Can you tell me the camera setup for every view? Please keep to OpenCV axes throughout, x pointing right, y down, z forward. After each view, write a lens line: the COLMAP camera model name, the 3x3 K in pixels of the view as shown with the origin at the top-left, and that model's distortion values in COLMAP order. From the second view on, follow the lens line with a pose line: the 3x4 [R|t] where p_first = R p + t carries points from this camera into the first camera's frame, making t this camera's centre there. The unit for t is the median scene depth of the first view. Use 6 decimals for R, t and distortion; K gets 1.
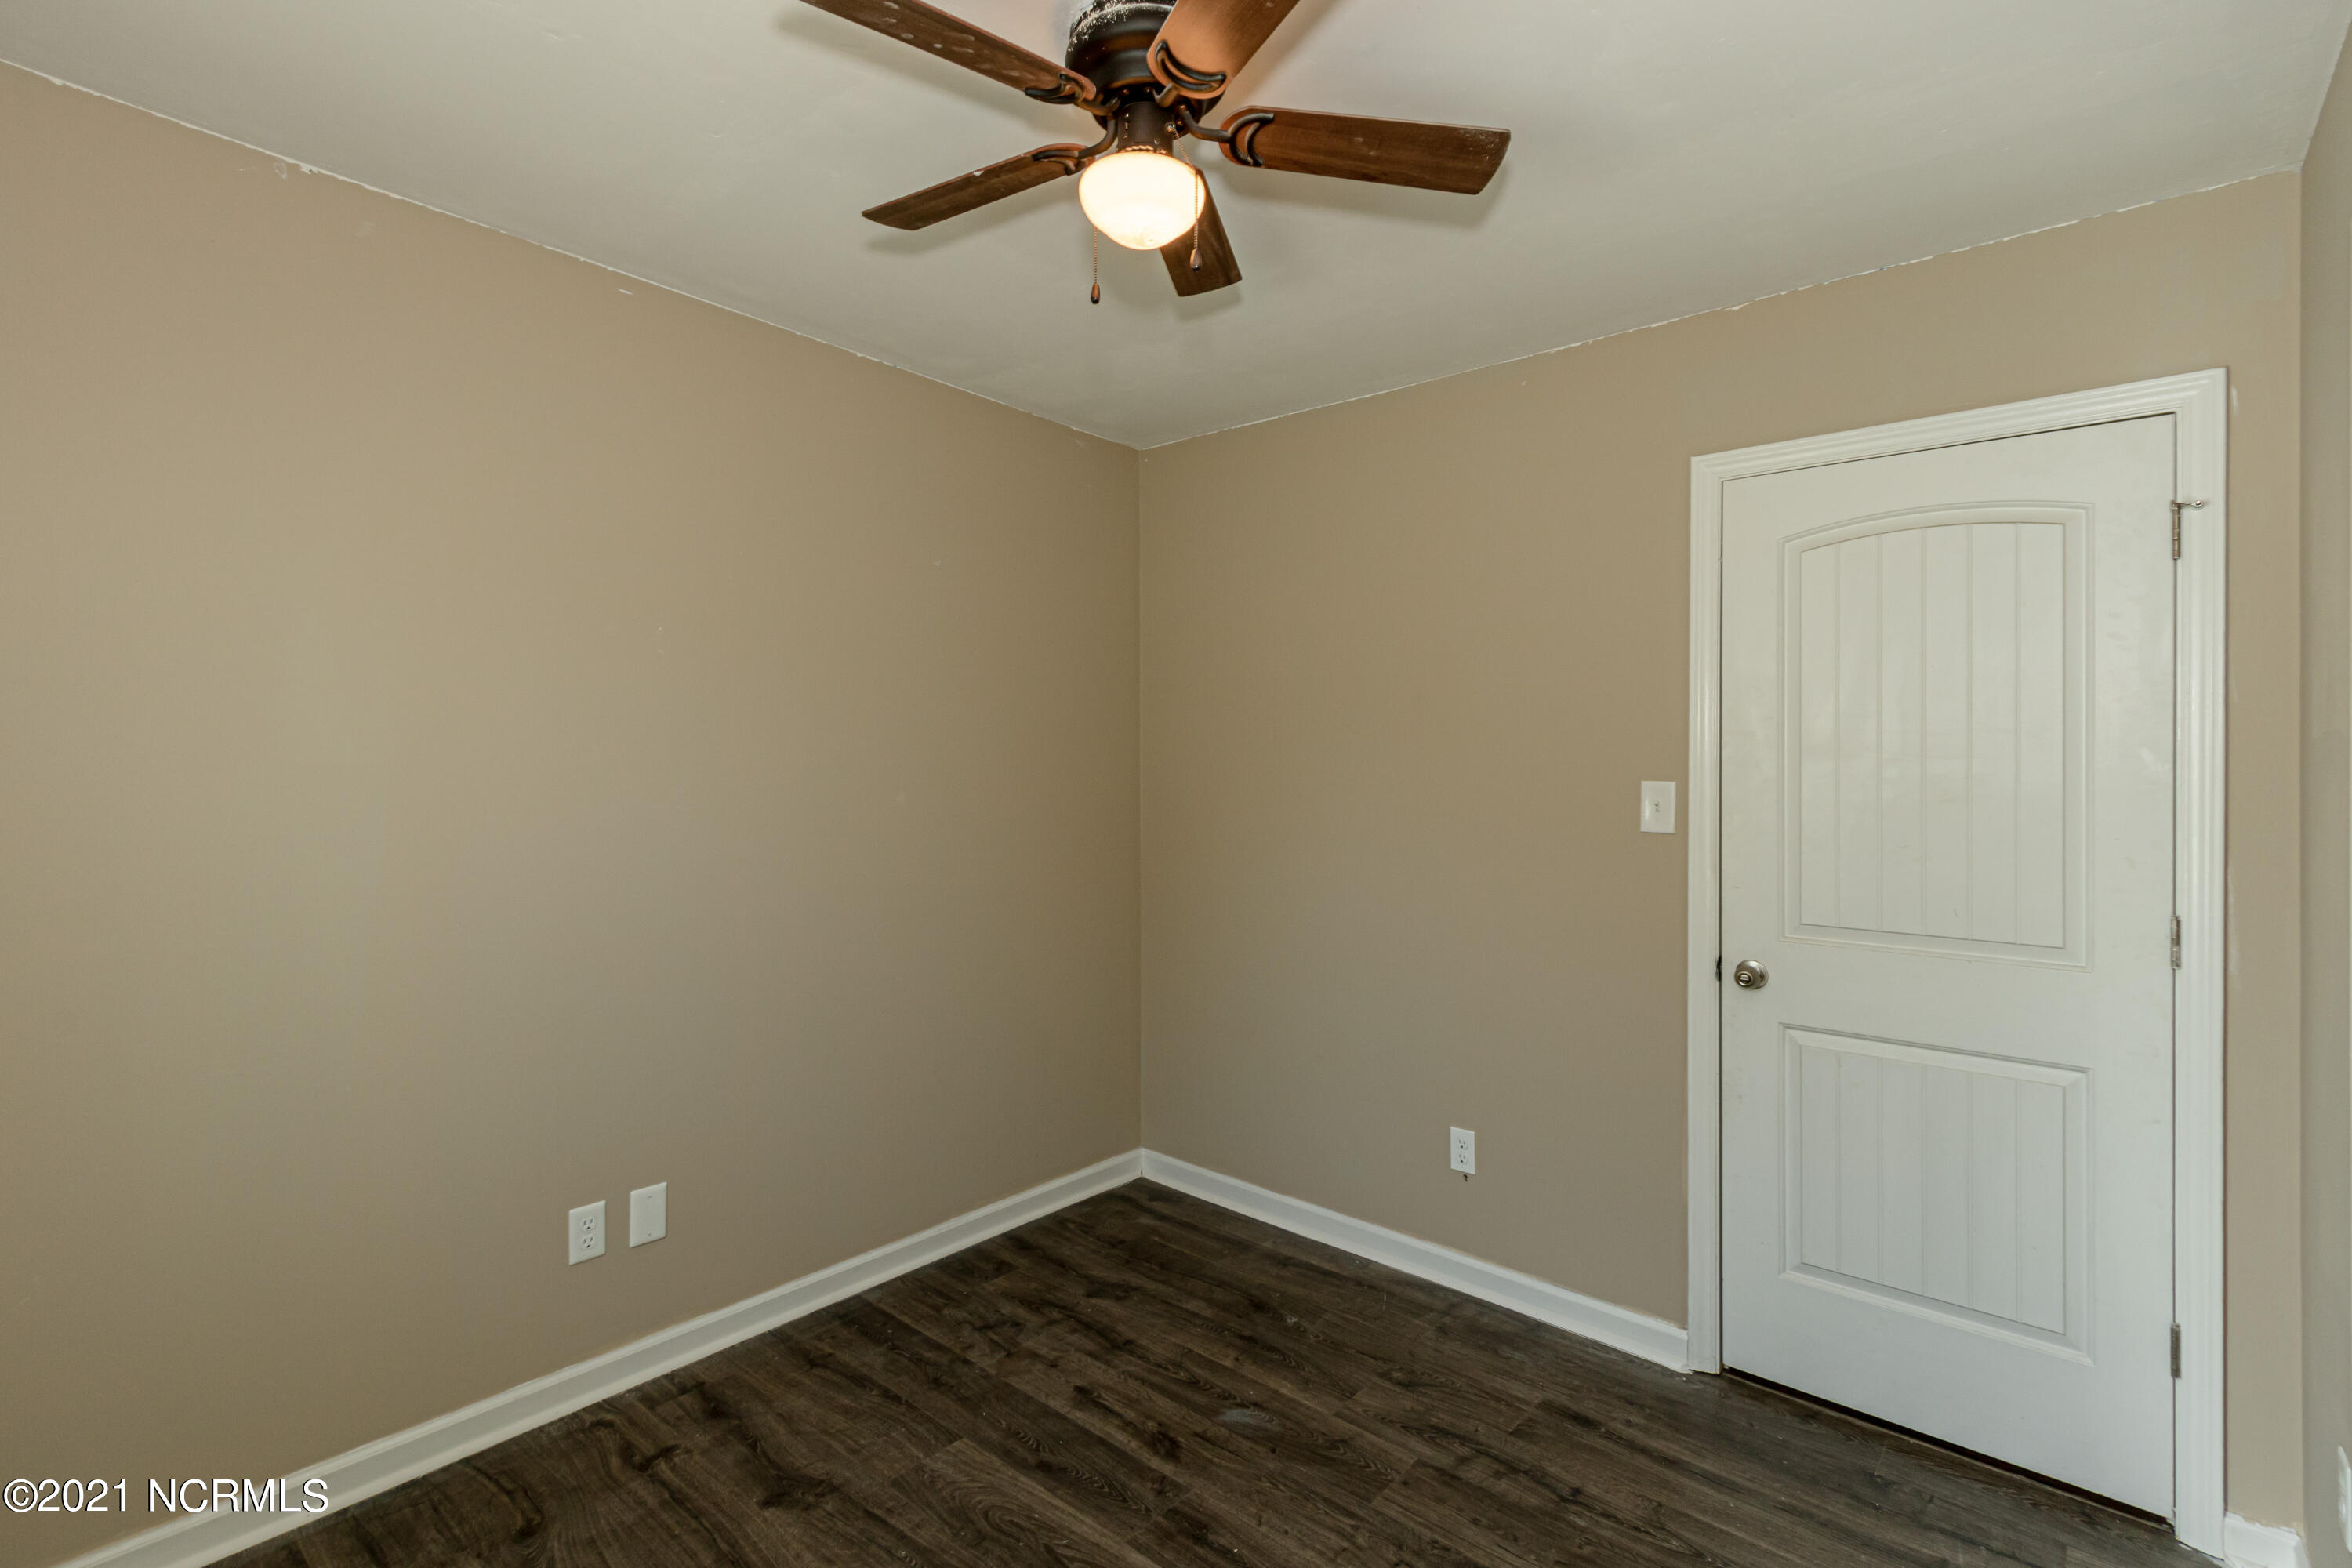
lens RADIAL K [[1066.9, 0, 1165.3], [0, 1066.9, 763.8], [0, 0, 1]] dist [0.004160, 0.001881]
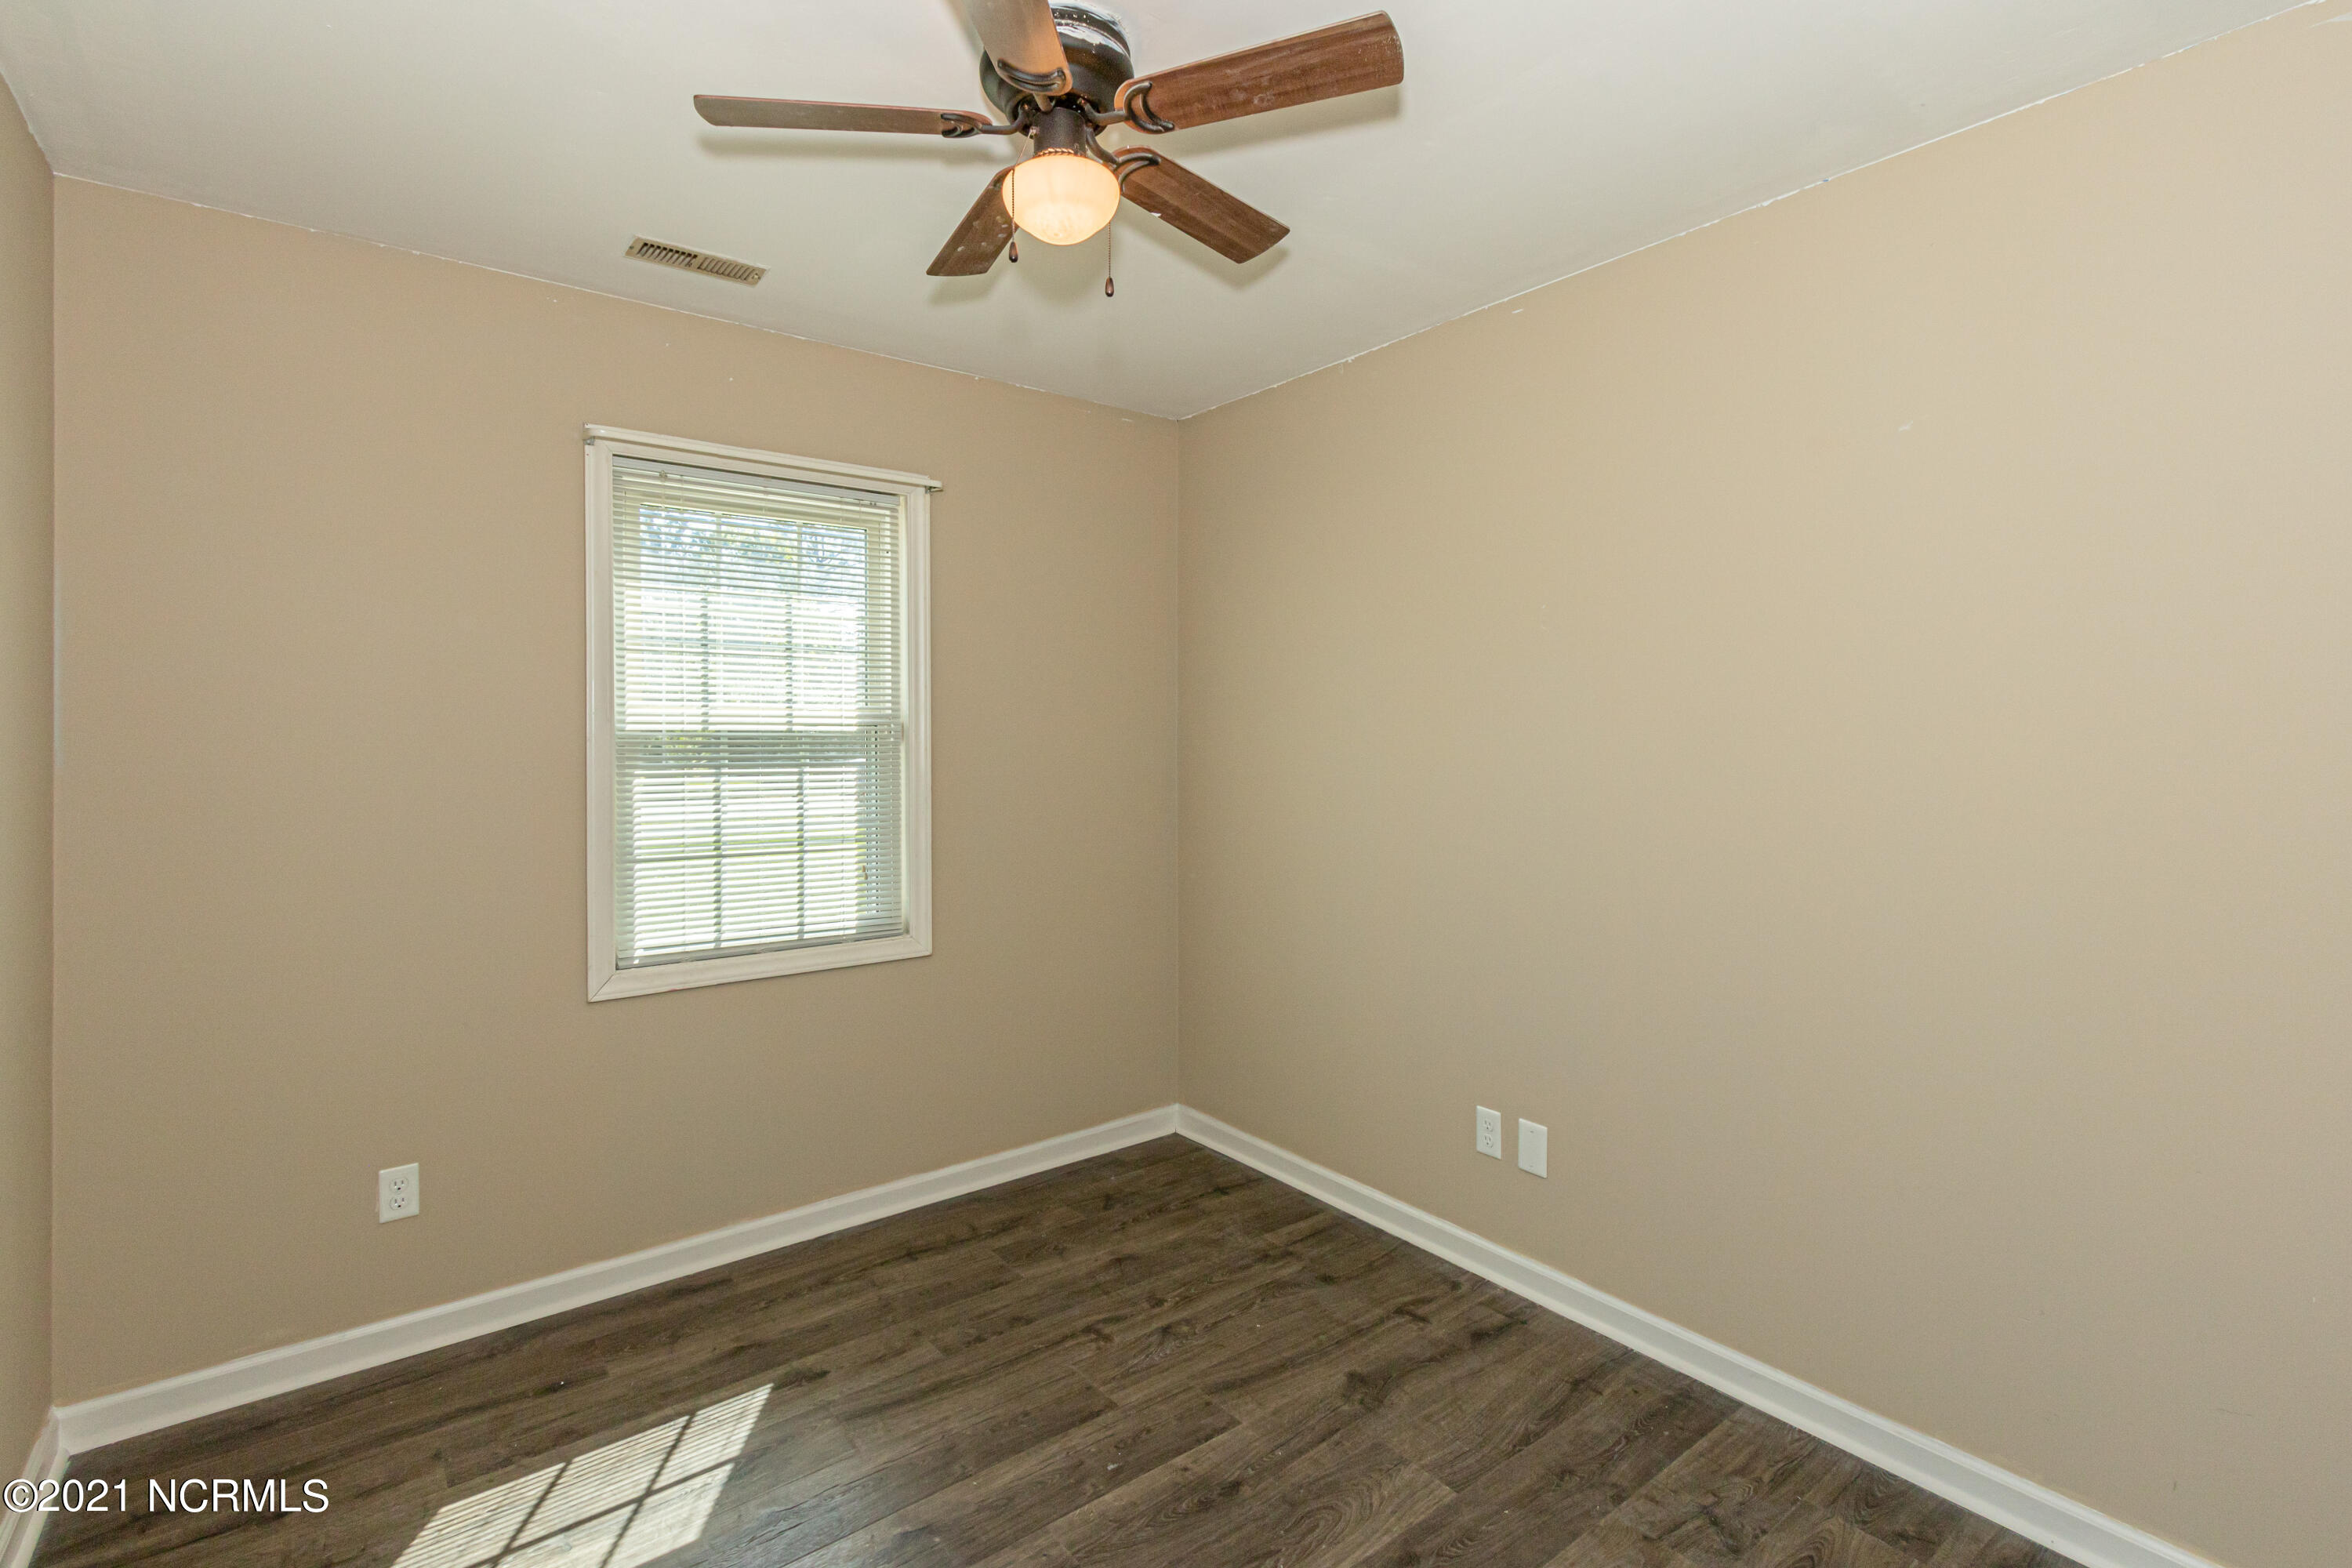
lens RADIAL K [[1096.0, 0, 1152.3], [0, 1096.0, 738.9], [0, 0, 1]] dist [-0.000340, 0.001968]
pose [[-0.210930, -0.000340, -0.977501, 0.721474], [0.003472, 0.999993, -0.001097, 0.016197], [0.977495, -0.003625, -0.210928, 0.929823]]
